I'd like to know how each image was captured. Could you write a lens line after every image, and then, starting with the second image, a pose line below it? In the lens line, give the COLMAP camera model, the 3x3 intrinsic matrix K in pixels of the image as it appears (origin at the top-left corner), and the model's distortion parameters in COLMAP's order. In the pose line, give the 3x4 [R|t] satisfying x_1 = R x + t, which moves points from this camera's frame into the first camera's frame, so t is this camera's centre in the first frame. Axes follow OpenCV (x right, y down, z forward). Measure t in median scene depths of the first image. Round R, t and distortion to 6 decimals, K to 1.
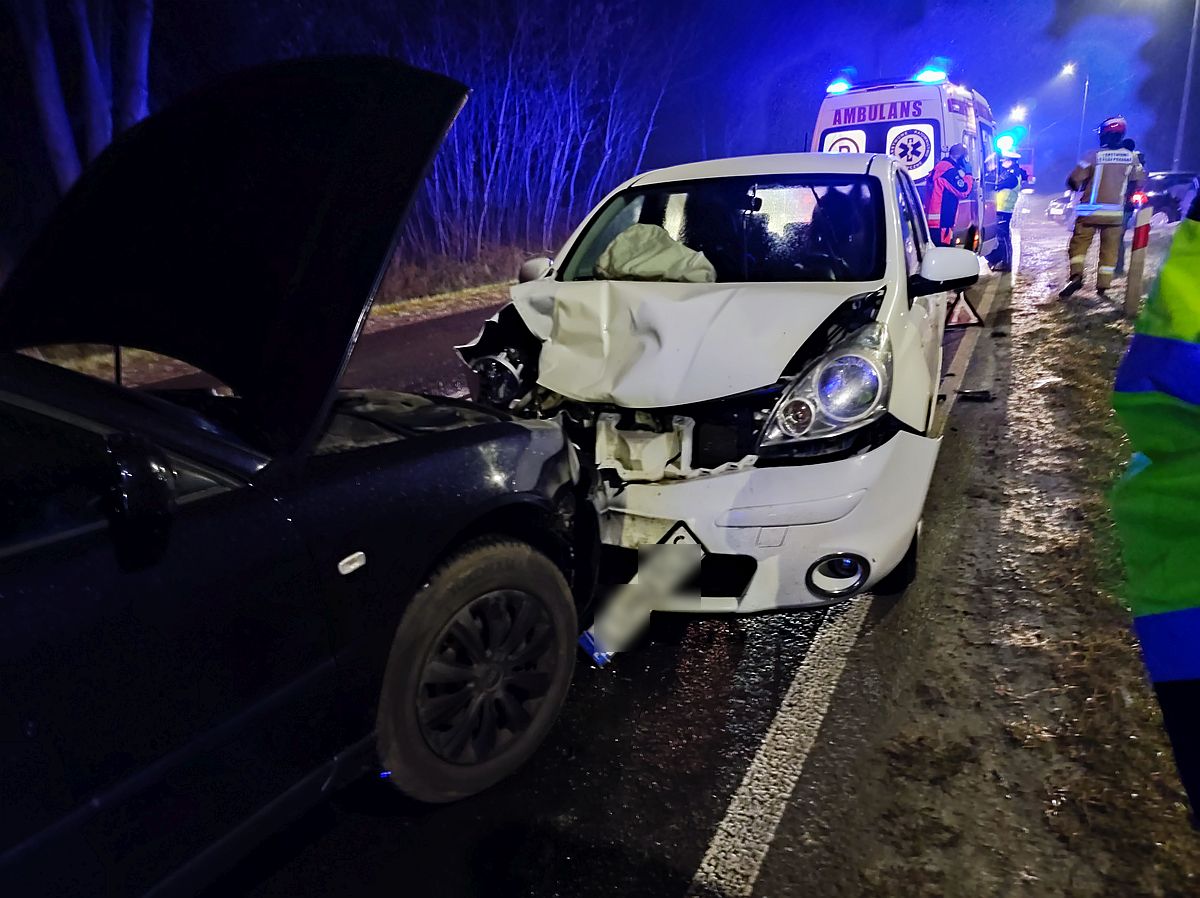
lens RADIAL K [[916.9, 0, 595.9], [0, 916.9, 448.8], [0, 0, 1]] dist [0.011274, -0.003995]
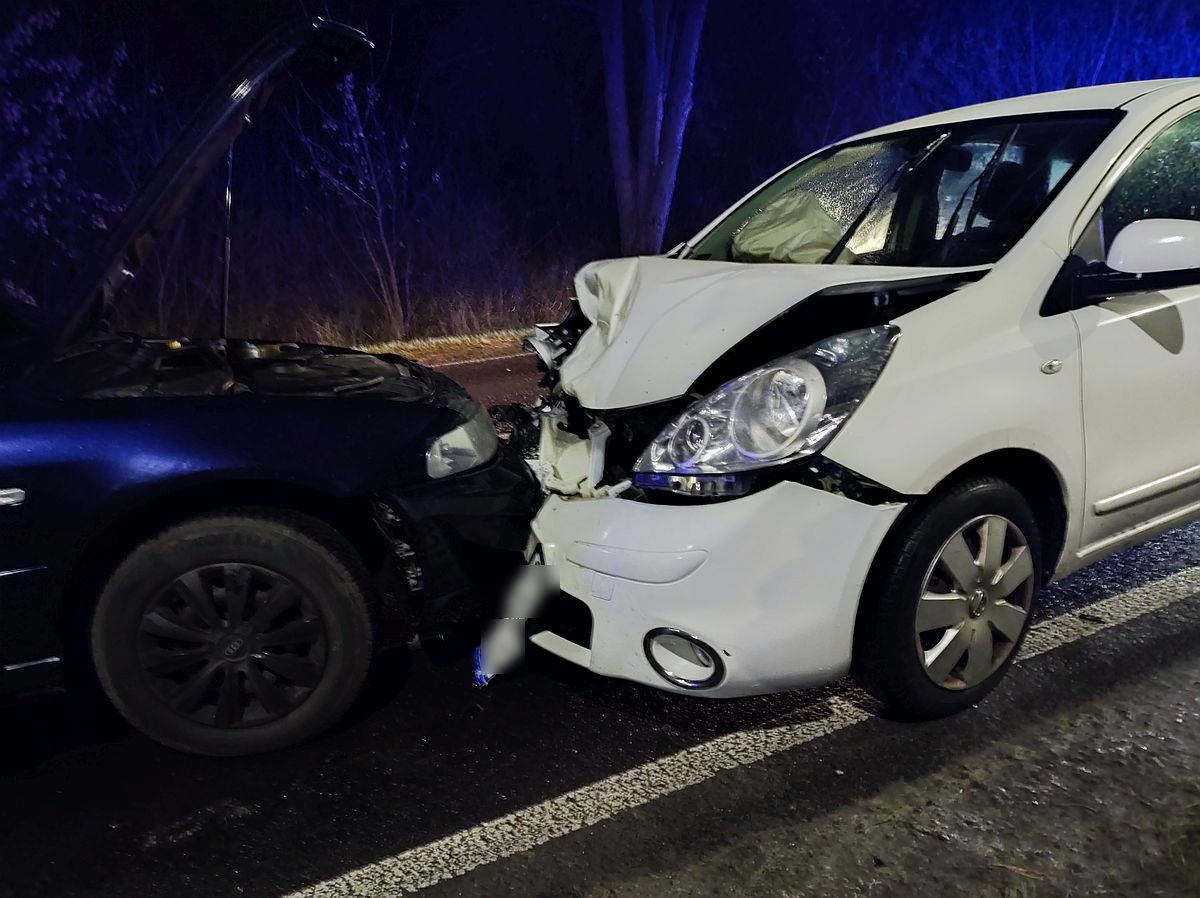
lens RADIAL K [[916.9, 0, 595.9], [0, 916.9, 448.8], [0, 0, 1]] dist [0.011274, -0.003995]
pose [[0.783551, 0.147658, -0.603528, 0.632307], [-0.136575, 0.988525, 0.064537, -0.068355], [0.606132, 0.031859, 0.794726, 0.364381]]
